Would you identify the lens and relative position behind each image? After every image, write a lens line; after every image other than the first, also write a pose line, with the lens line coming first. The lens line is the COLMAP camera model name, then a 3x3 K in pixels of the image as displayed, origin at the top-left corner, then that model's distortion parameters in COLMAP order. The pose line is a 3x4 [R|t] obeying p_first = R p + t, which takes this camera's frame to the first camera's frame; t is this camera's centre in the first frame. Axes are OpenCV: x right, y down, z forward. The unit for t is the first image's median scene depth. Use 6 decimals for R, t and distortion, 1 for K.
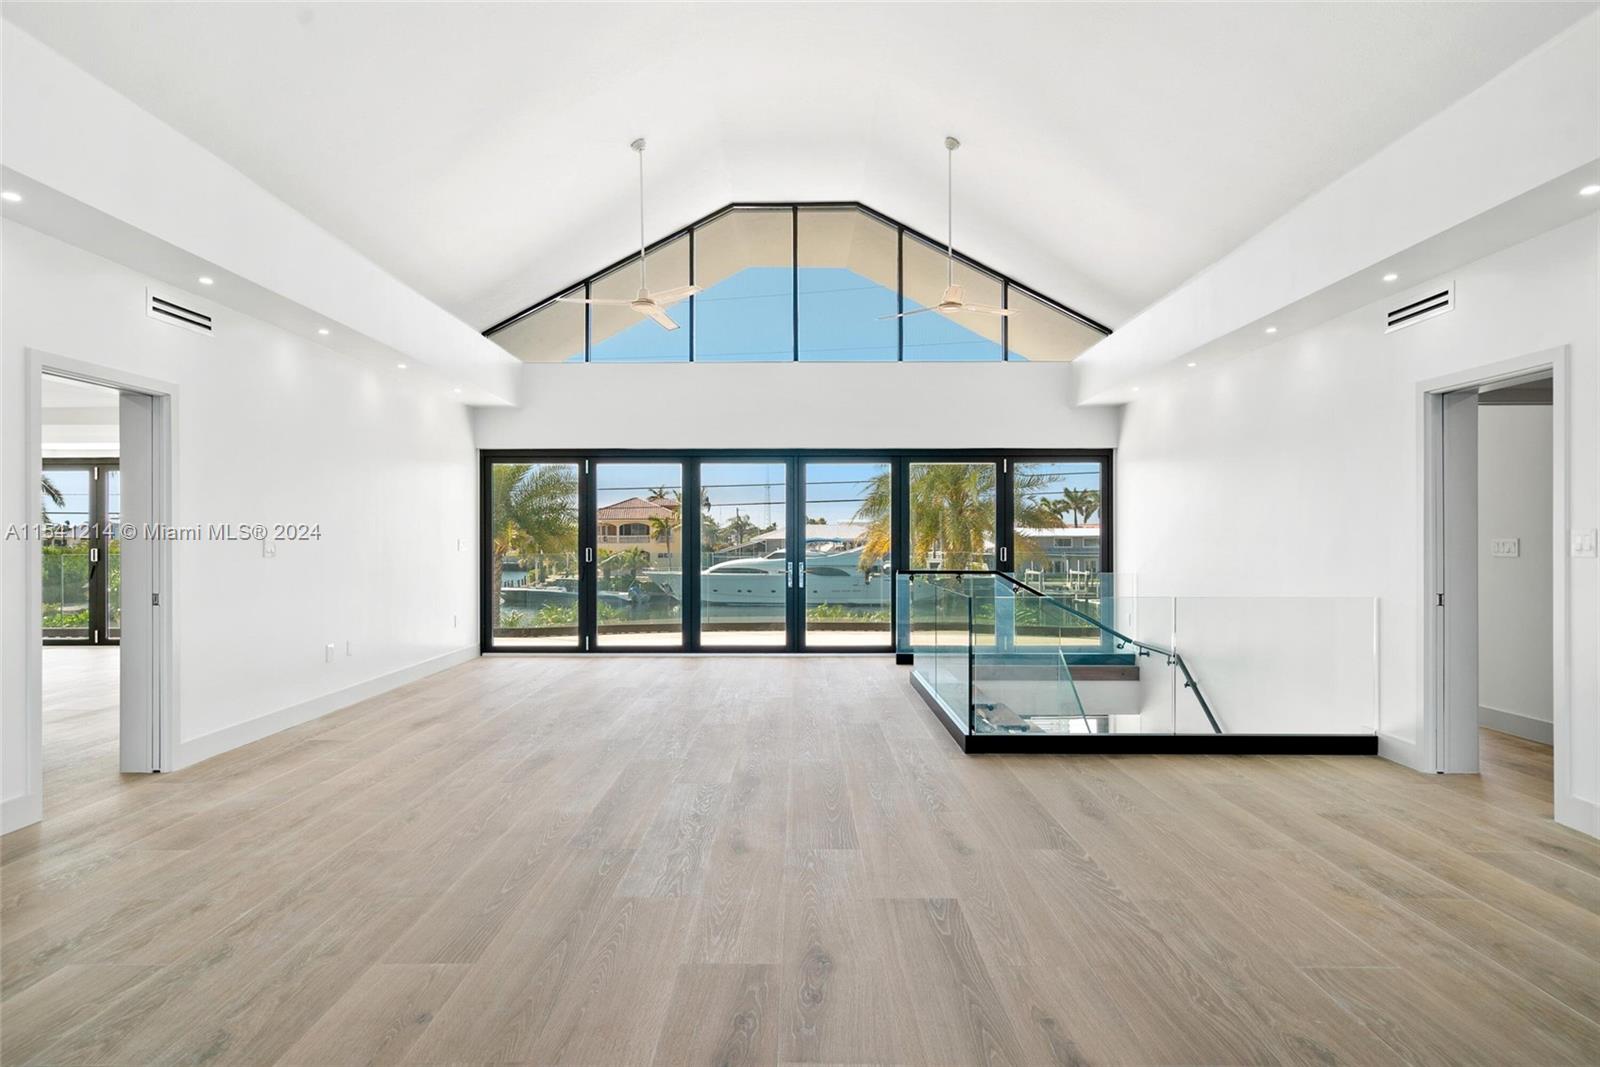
lens RADIAL K [[901.5, 0, 793.2], [0, 901.5, 536.4], [0, 0, 1]] dist [0.013286, -0.000940]
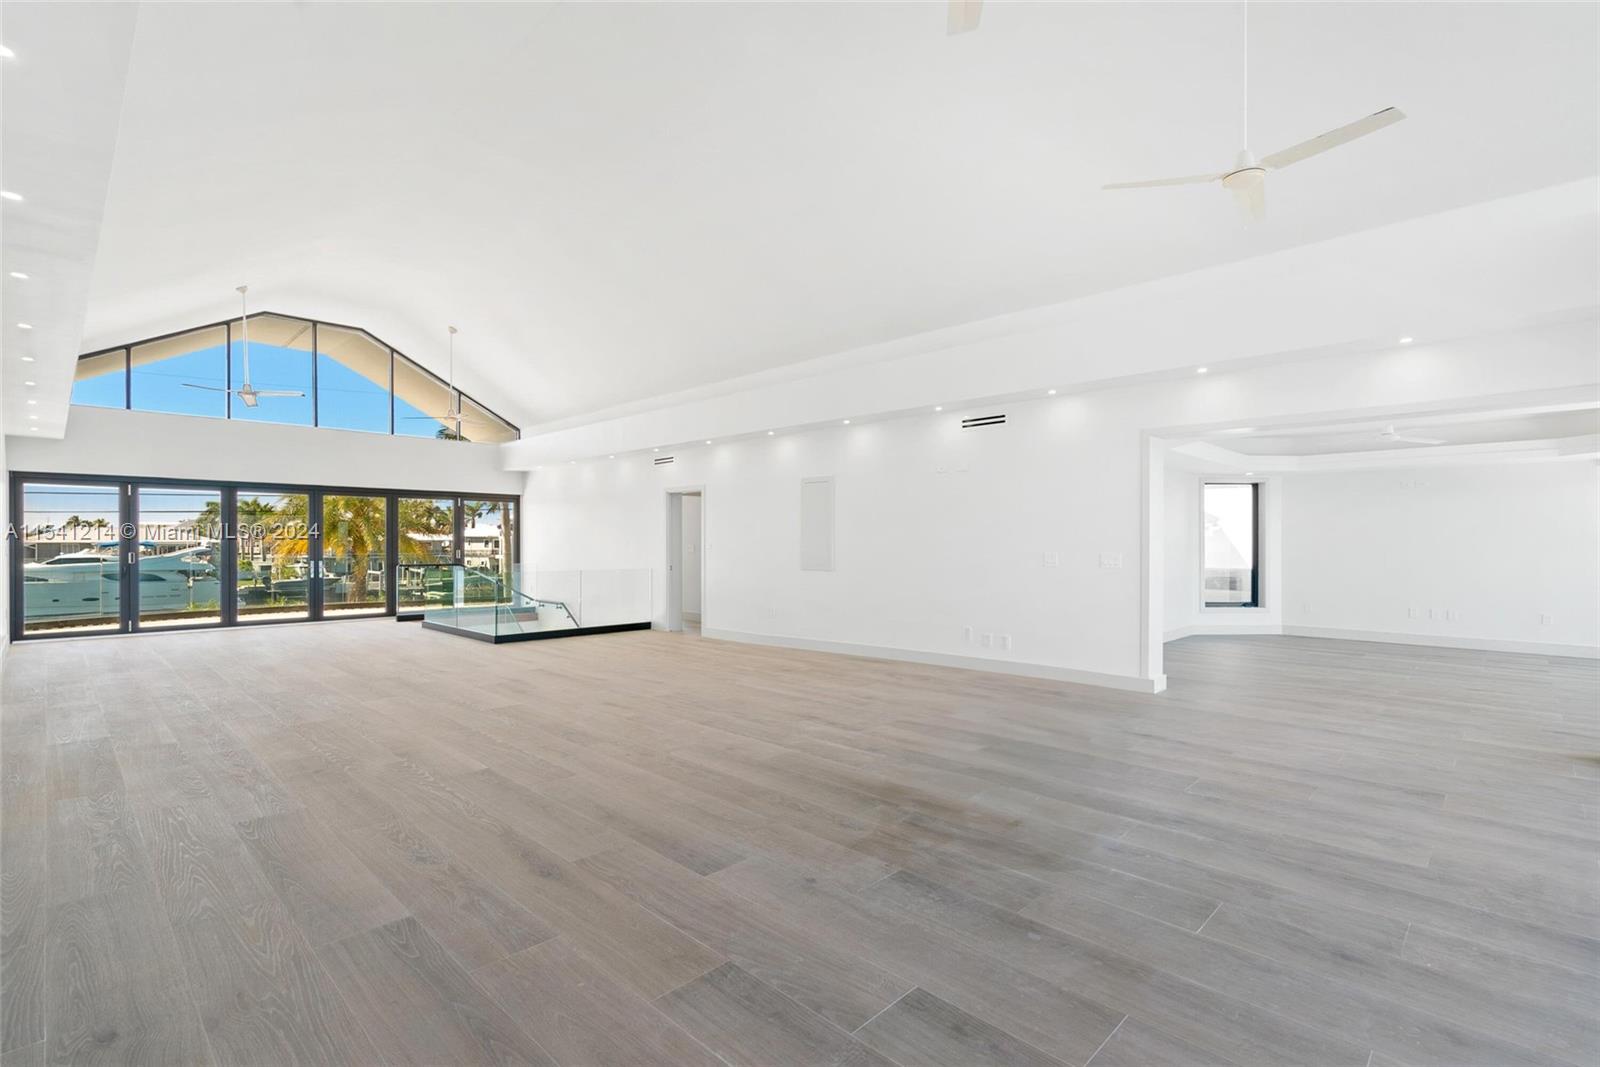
lens RADIAL K [[728.3, 0, 793.7], [0, 728.3, 543.6], [0, 0, 1]] dist [-0.003432, -0.000272]
pose [[0.698011, -0.000152, 0.716087, -0.326538], [-0.002676, 0.999992, 0.002821, -0.006003], [-0.716082, -0.003885, 0.698006, -0.433510]]
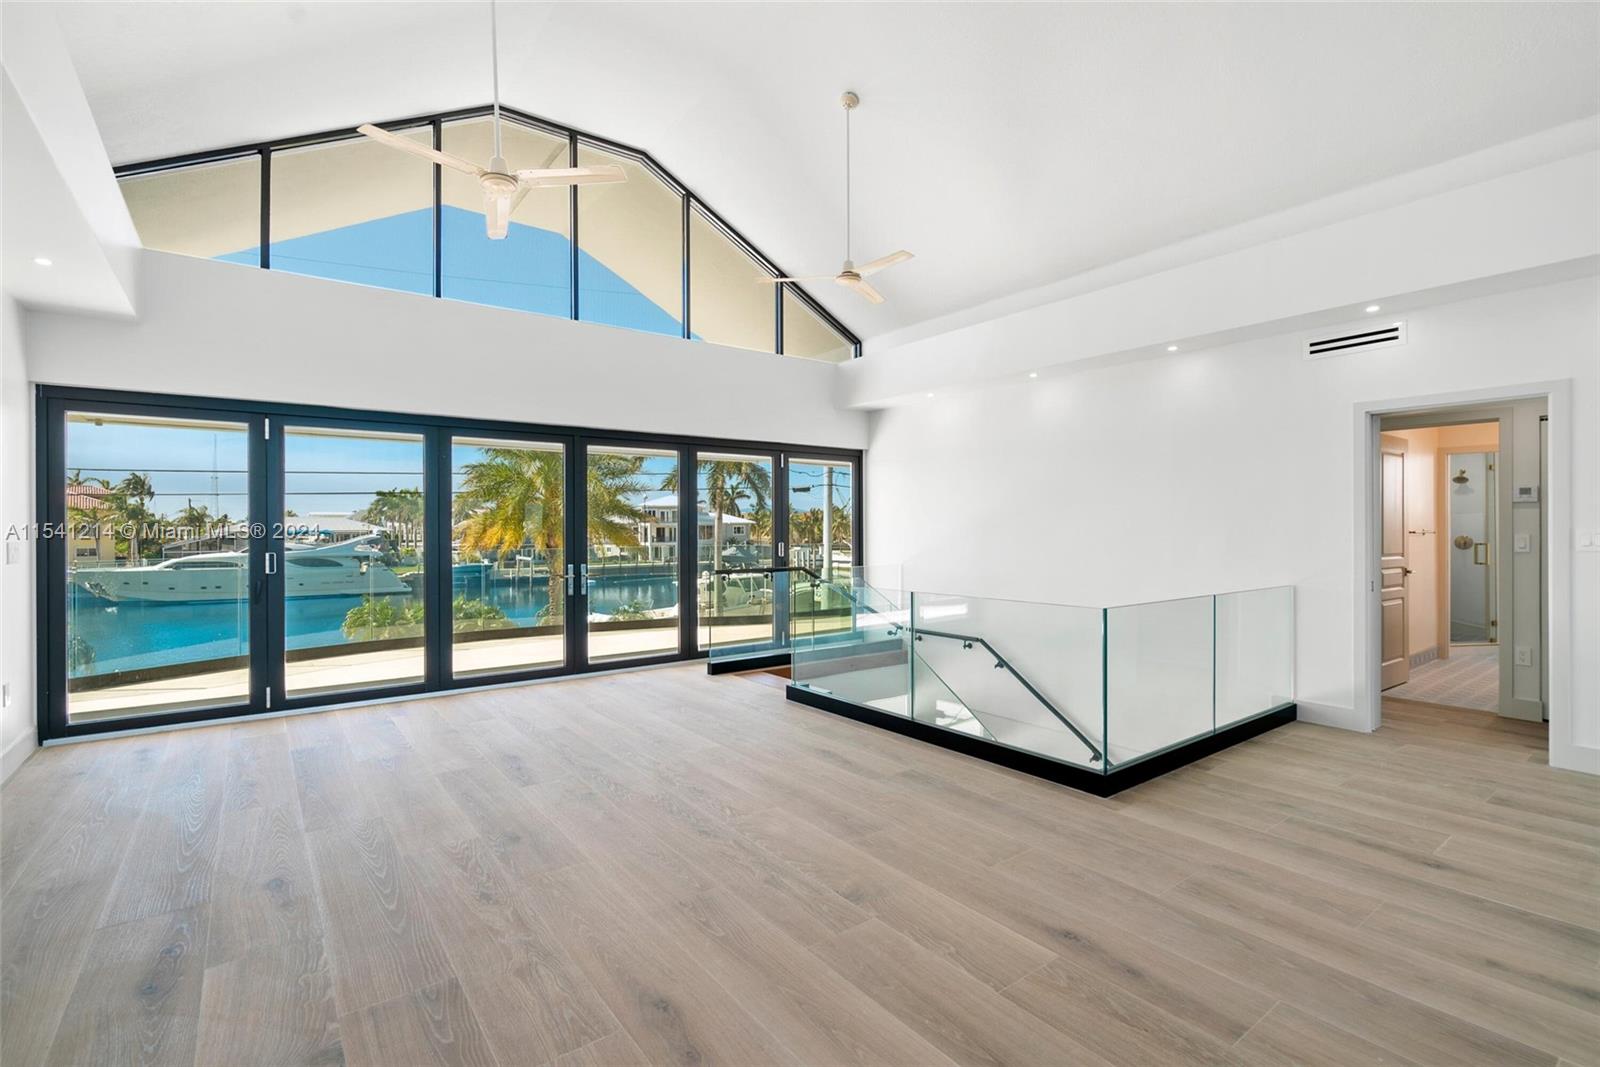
lens RADIAL K [[728.3, 0, 797.9], [0, 728.3, 529.5], [0, 0, 1]] dist [-0.003432, -0.000272]
pose [[0.799081, -0.004526, 0.601206, -0.251837], [0.002873, 0.999989, 0.003709, -0.005794], [-0.601217, -0.001236, 0.799085, 0.368358]]
